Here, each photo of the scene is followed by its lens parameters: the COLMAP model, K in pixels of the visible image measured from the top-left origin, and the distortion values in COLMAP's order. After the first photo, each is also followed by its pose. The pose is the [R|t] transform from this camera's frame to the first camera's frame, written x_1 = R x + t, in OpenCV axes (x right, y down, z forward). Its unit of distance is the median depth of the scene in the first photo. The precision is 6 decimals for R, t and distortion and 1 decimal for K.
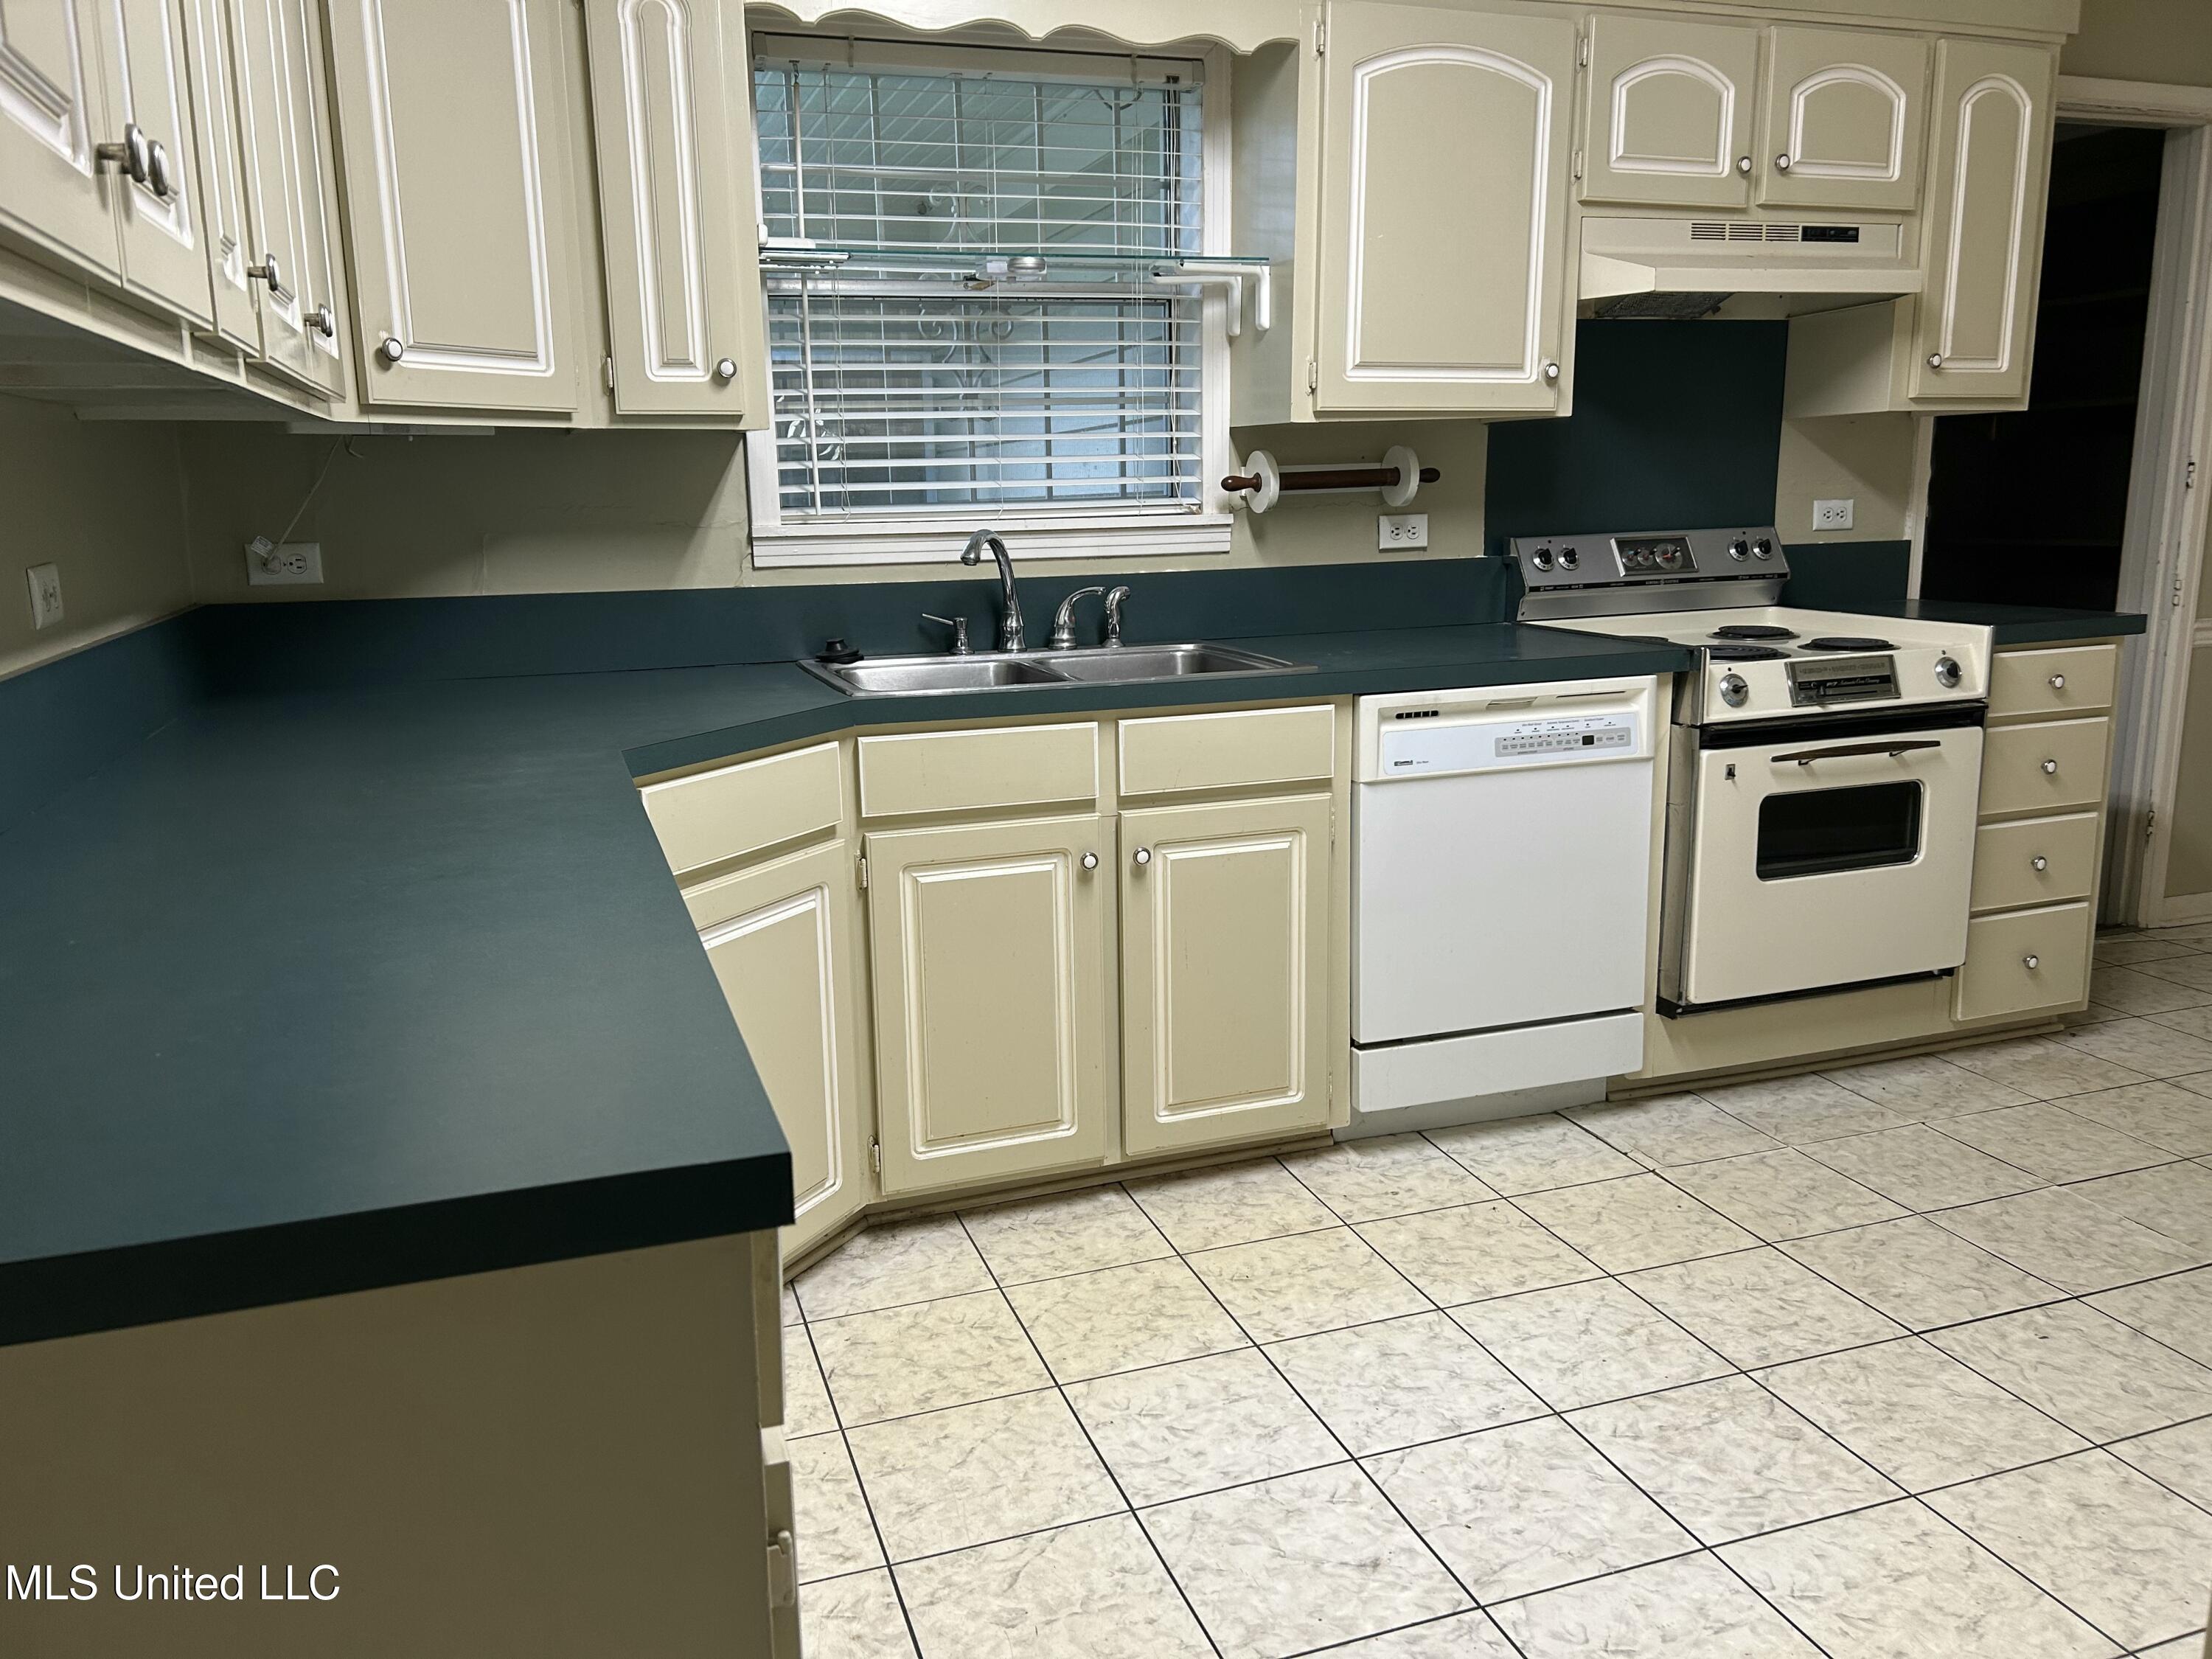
lens RADIAL K [[1655.3, 0, 1107.8], [0, 1655.3, 824.2], [0, 0, 1]] dist [0.058627, -0.067460]
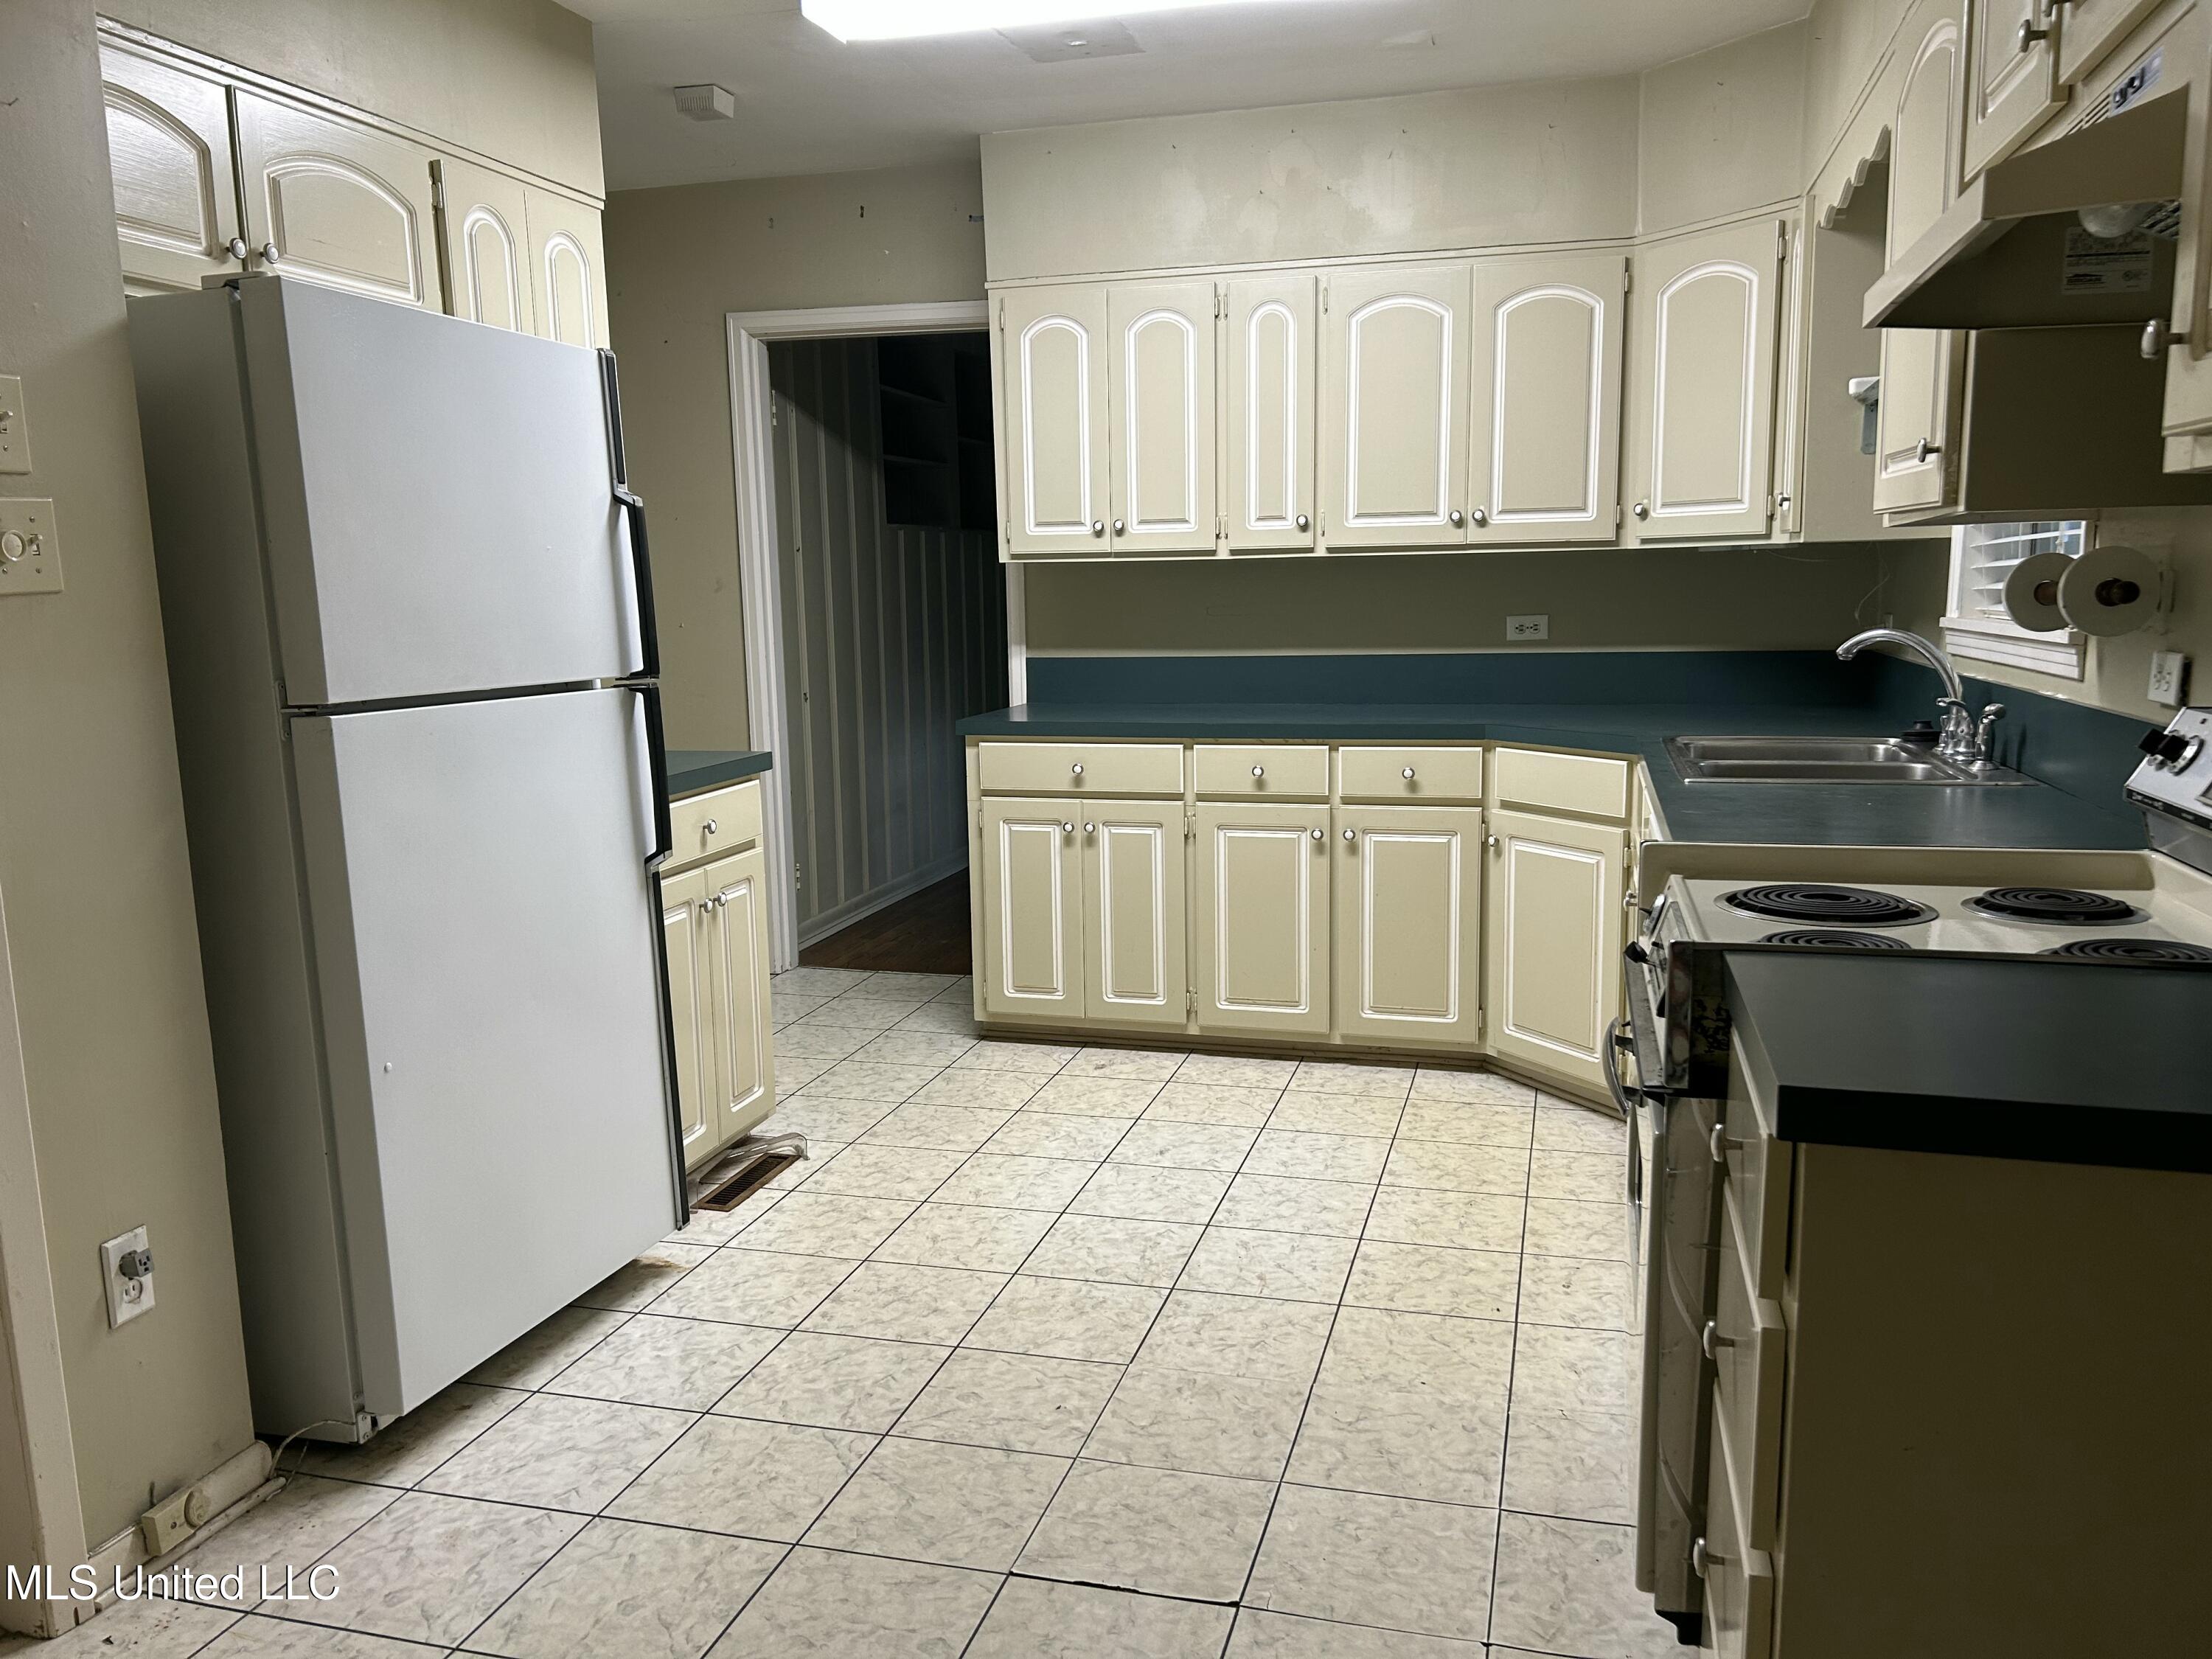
lens RADIAL K [[1655.3, 0, 1124.2], [0, 1655.3, 819.5], [0, 0, 1]] dist [0.058627, -0.067460]
pose [[-0.561352, 0.145424, -0.814700, 1.074404], [-0.142436, 0.952772, 0.268212, -0.277144], [0.815227, 0.266604, -0.514127, 1.177871]]
